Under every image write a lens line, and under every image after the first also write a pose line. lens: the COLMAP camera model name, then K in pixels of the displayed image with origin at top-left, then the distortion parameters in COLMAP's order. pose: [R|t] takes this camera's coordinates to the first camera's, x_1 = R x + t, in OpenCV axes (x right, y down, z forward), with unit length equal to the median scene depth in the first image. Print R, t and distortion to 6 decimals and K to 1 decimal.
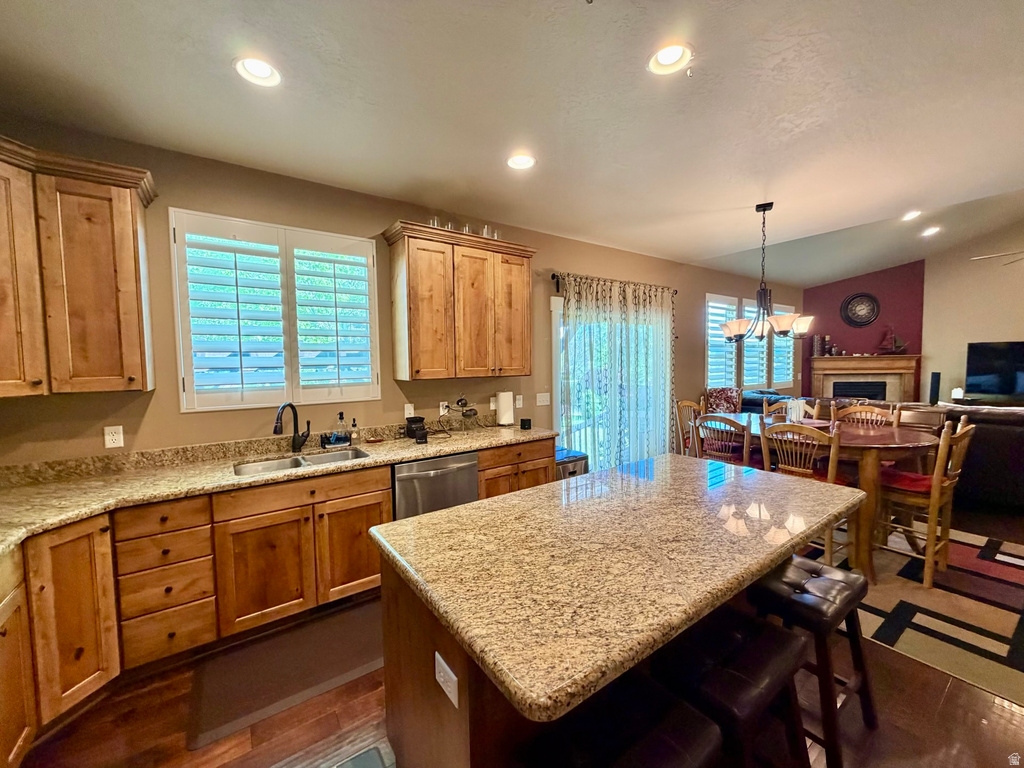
lens RADIAL K [[405.8, 0, 508.5], [0, 405.8, 382.4], [0, 0, 1]] dist [0.000654, 0.000165]
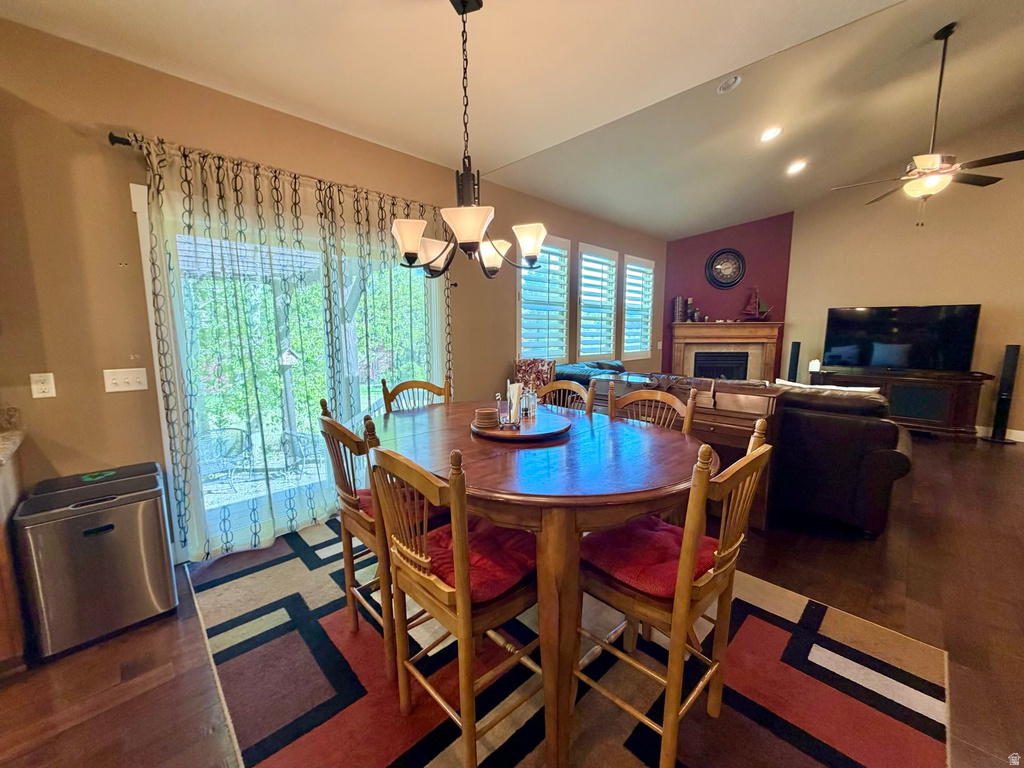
lens RADIAL K [[405.8, 0, 507.4], [0, 405.8, 382.6], [0, 0, 1]] dist [0.000654, 0.000165]
pose [[0.987146, -0.006629, 0.159684, 0.457914], [-0.005295, 0.997235, 0.074128, 0.002621], [-0.159734, -0.074020, 0.984381, 0.353431]]
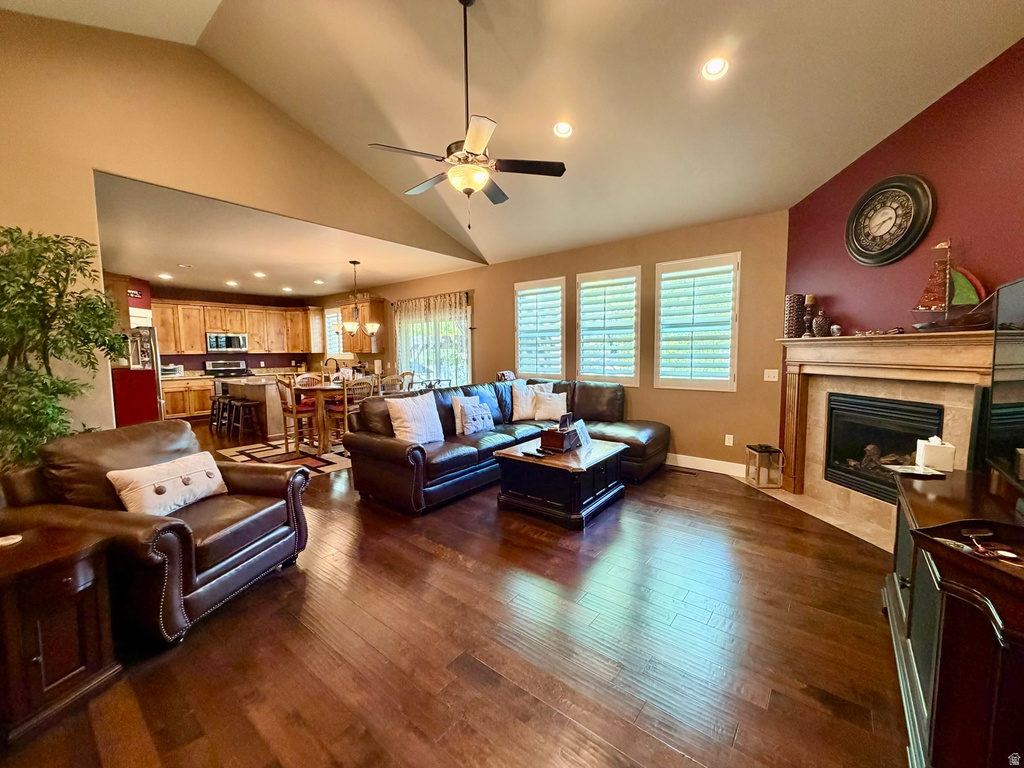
lens RADIAL K [[405.8, 0, 509.2], [0, 405.8, 384.0], [0, 0, 1]] dist [0.000654, 0.000165]
pose [[0.271171, 0.093277, -0.958001, 1.988077], [-0.046731, 0.995395, 0.083691, -0.056260], [0.961396, 0.022073, 0.274281, 0.898099]]
